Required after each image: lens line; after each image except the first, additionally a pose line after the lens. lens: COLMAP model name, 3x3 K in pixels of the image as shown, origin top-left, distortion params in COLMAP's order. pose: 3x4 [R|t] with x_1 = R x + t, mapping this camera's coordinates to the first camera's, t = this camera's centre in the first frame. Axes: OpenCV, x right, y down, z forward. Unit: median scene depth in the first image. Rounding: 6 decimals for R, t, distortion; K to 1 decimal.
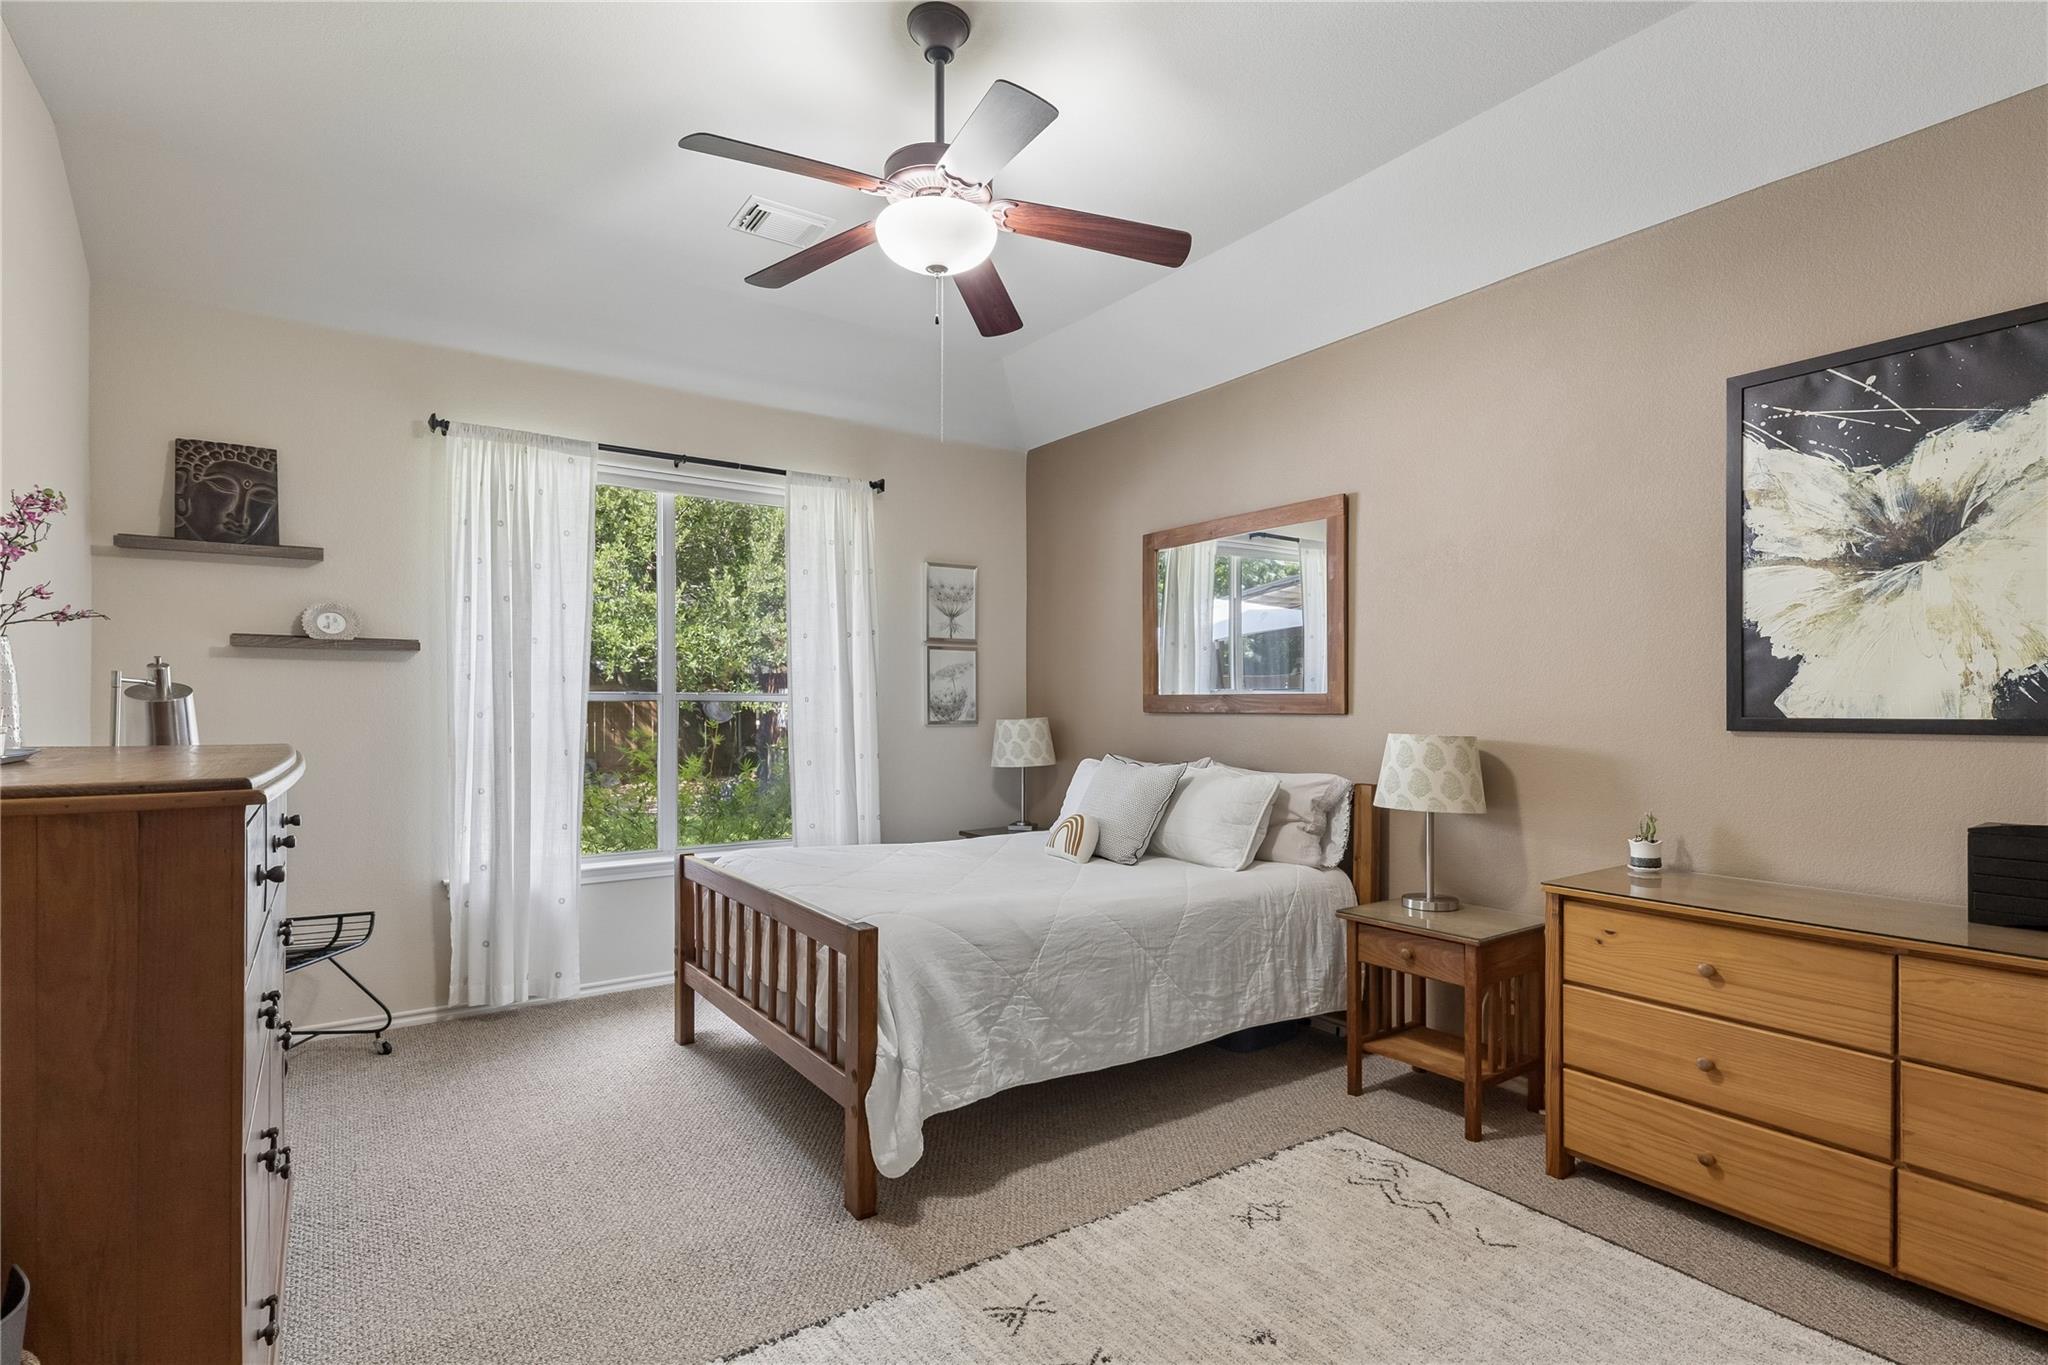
lens RADIAL K [[979.4, 0, 1015.6], [0, 979.4, 700.1], [0, 0, 1]] dist [0.014253, -0.003511]
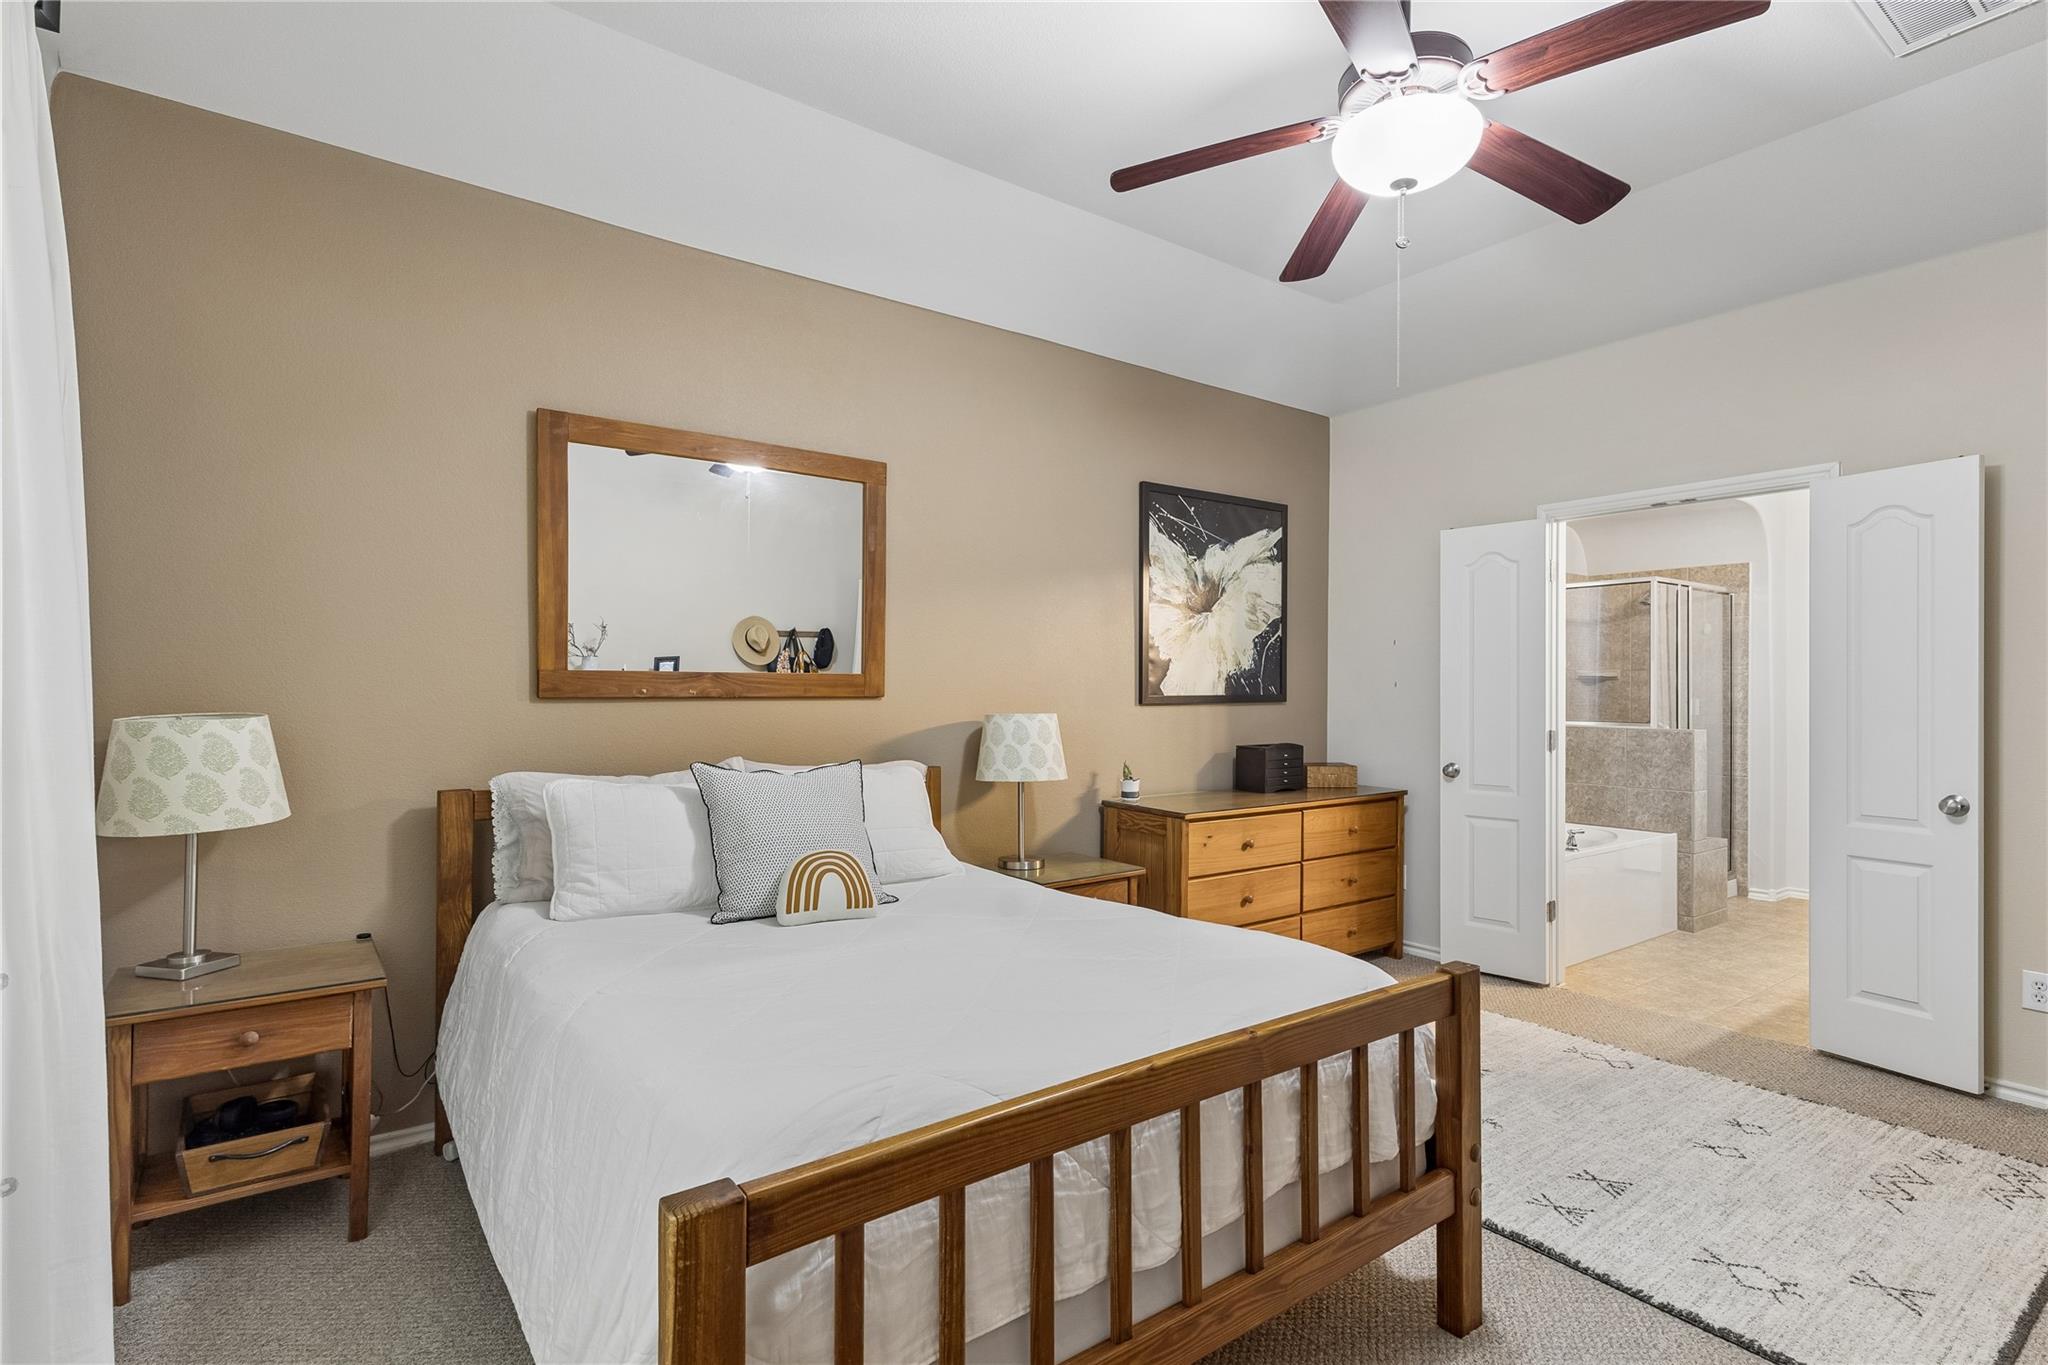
lens RADIAL K [[979.4, 0, 1026.1], [0, 979.4, 685.8], [0, 0, 1]] dist [0.014253, -0.003511]
pose [[-0.026660, -0.002794, 0.999641, -0.706299], [-0.009159, 0.999955, 0.002551, -0.000680], [-0.999603, -0.009088, -0.026685, 1.029503]]
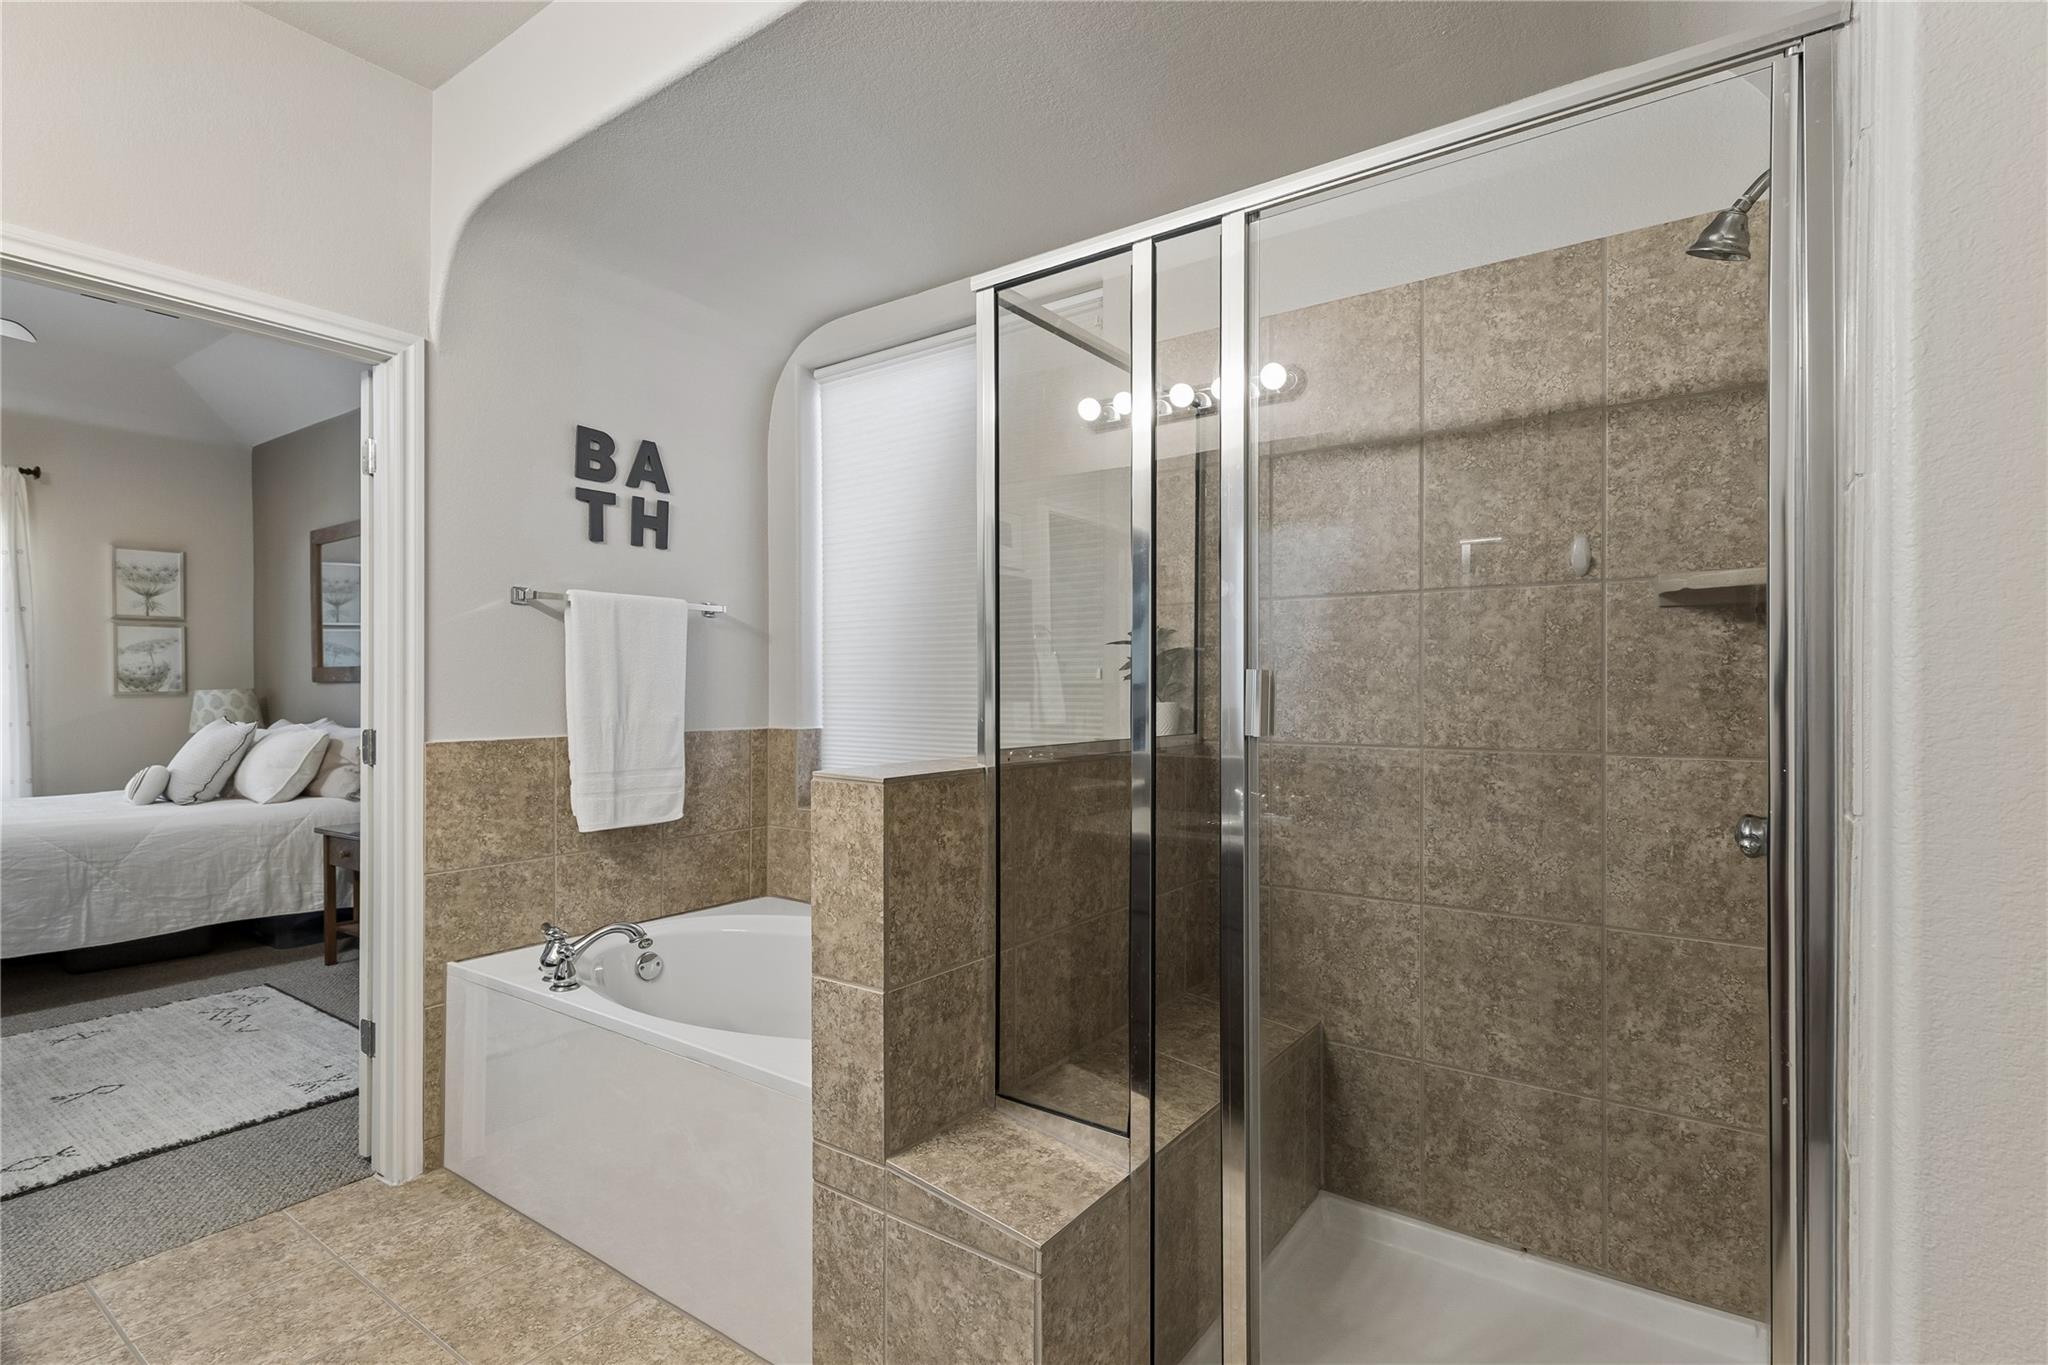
lens RADIAL K [[979.4, 0, 1028.9], [0, 979.4, 680.9], [0, 0, 1]] dist [0.014253, -0.003511]
pose [[0.945145, -0.005683, 0.326602, 0.784547], [0.005379, 0.999984, 0.001835, 0.019365], [-0.326607, 0.000023, 0.945160, -0.557283]]
